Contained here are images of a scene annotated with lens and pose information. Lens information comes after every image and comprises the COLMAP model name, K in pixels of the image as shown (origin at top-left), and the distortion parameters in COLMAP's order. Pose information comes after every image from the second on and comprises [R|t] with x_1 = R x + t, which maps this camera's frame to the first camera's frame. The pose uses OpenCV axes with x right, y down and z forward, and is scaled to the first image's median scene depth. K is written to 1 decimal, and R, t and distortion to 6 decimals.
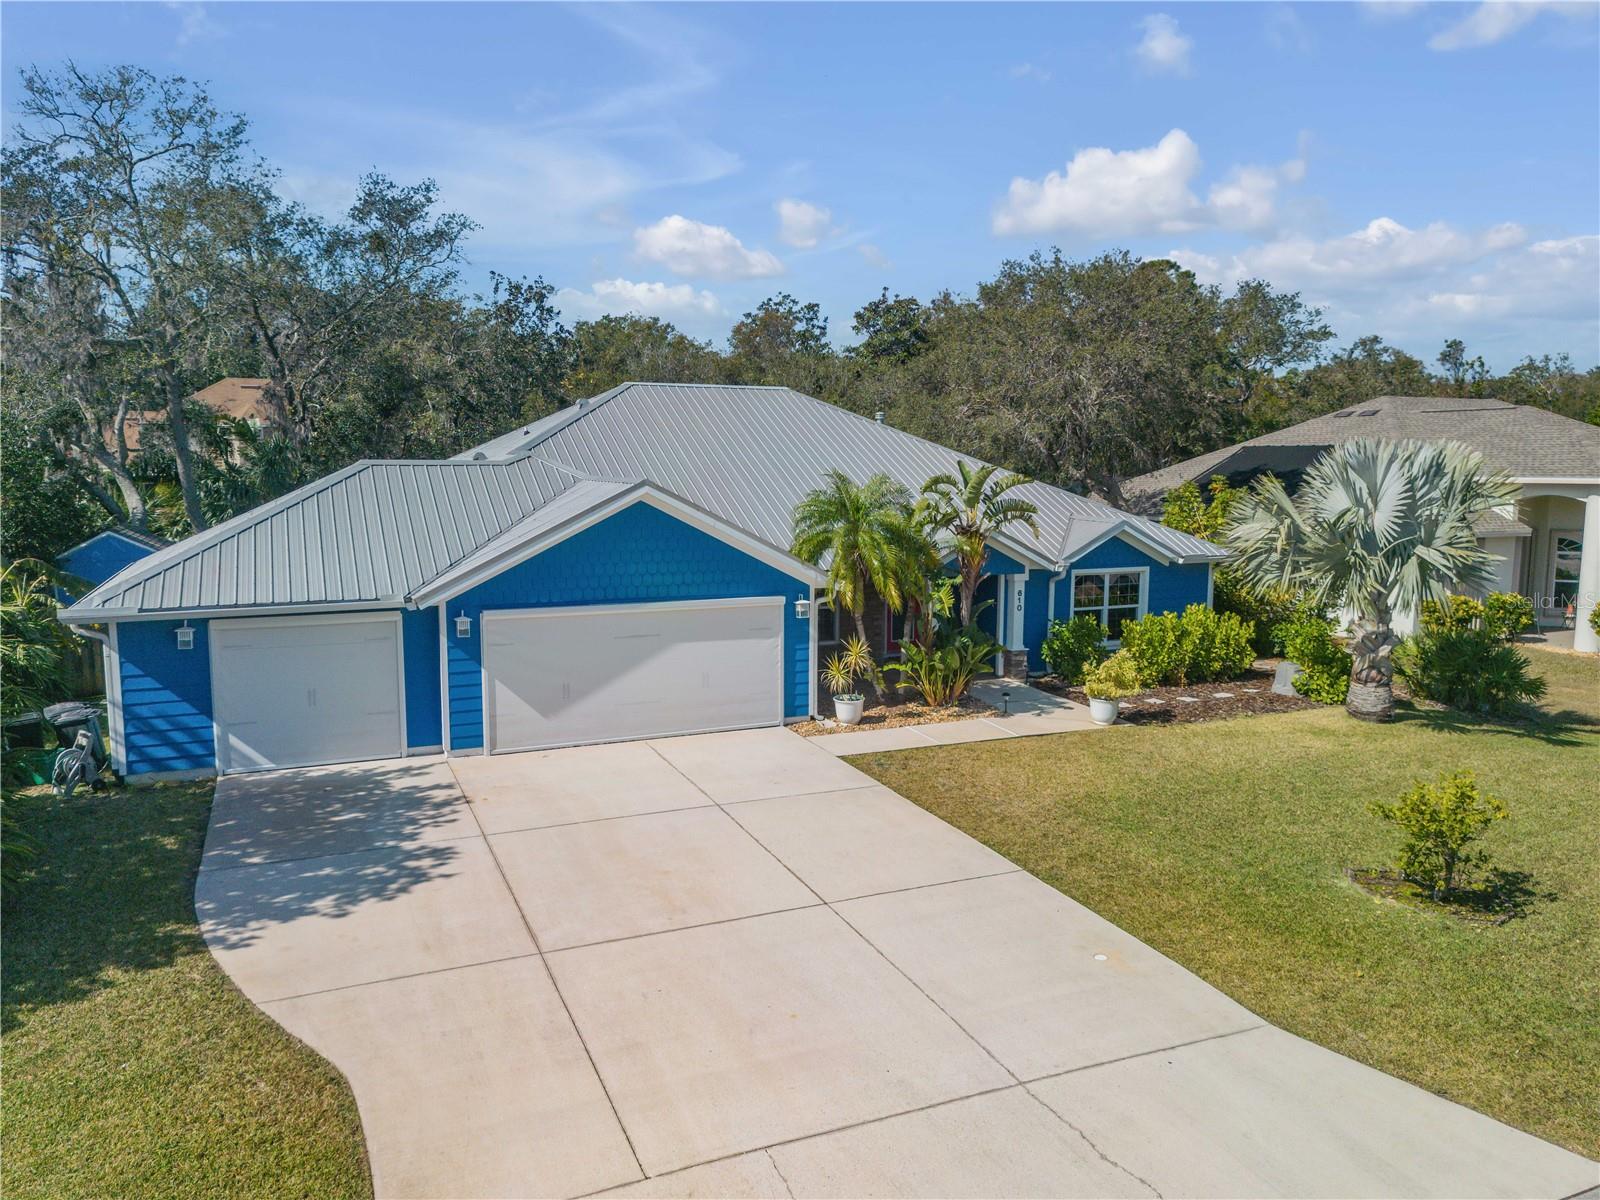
lens RADIAL K [[1128.4, 0, 802.6], [0, 1128.4, 605.7], [0, 0, 1]] dist [0.044185, -0.027545]
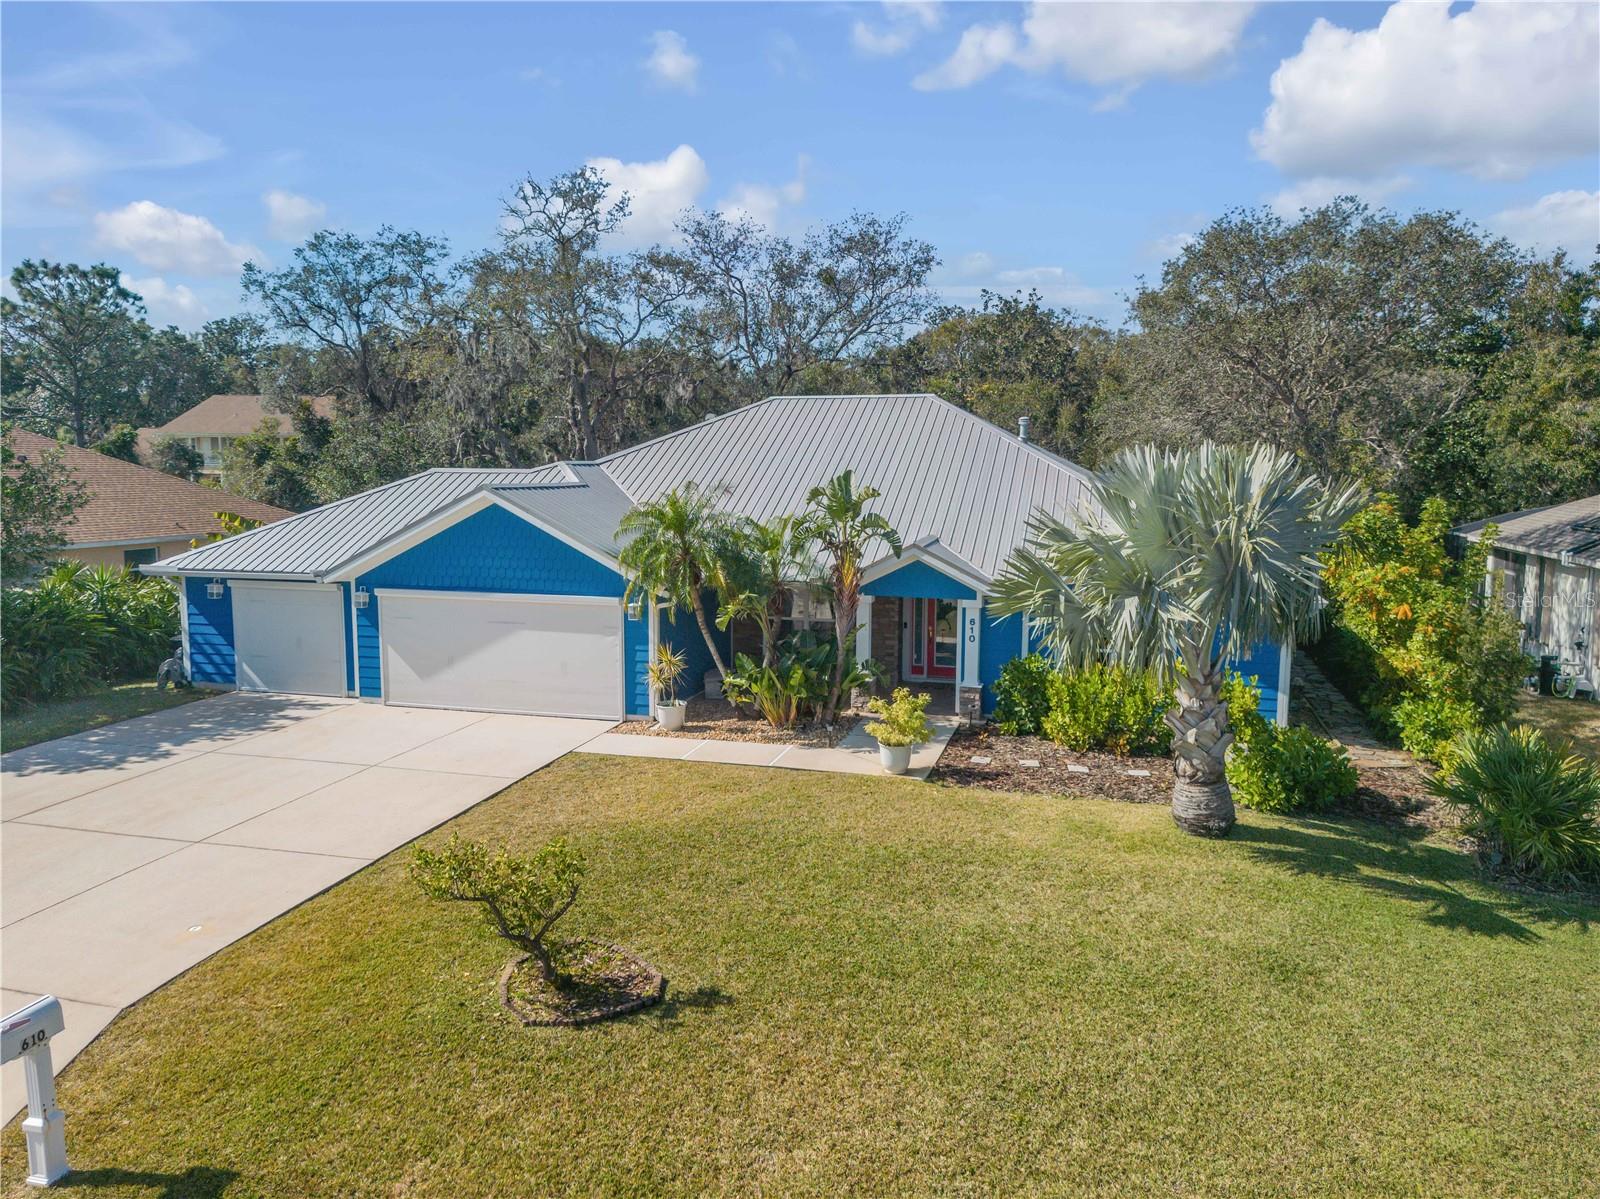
lens RADIAL K [[1128.4, 0, 806.3], [0, 1128.4, 599.8], [0, 0, 1]] dist [0.044185, -0.027545]
pose [[0.777435, 0.075215, -0.624449, 0.770208], [-0.084468, 0.996316, 0.014843, -0.036653], [0.623265, 0.041207, 0.780924, 0.283698]]
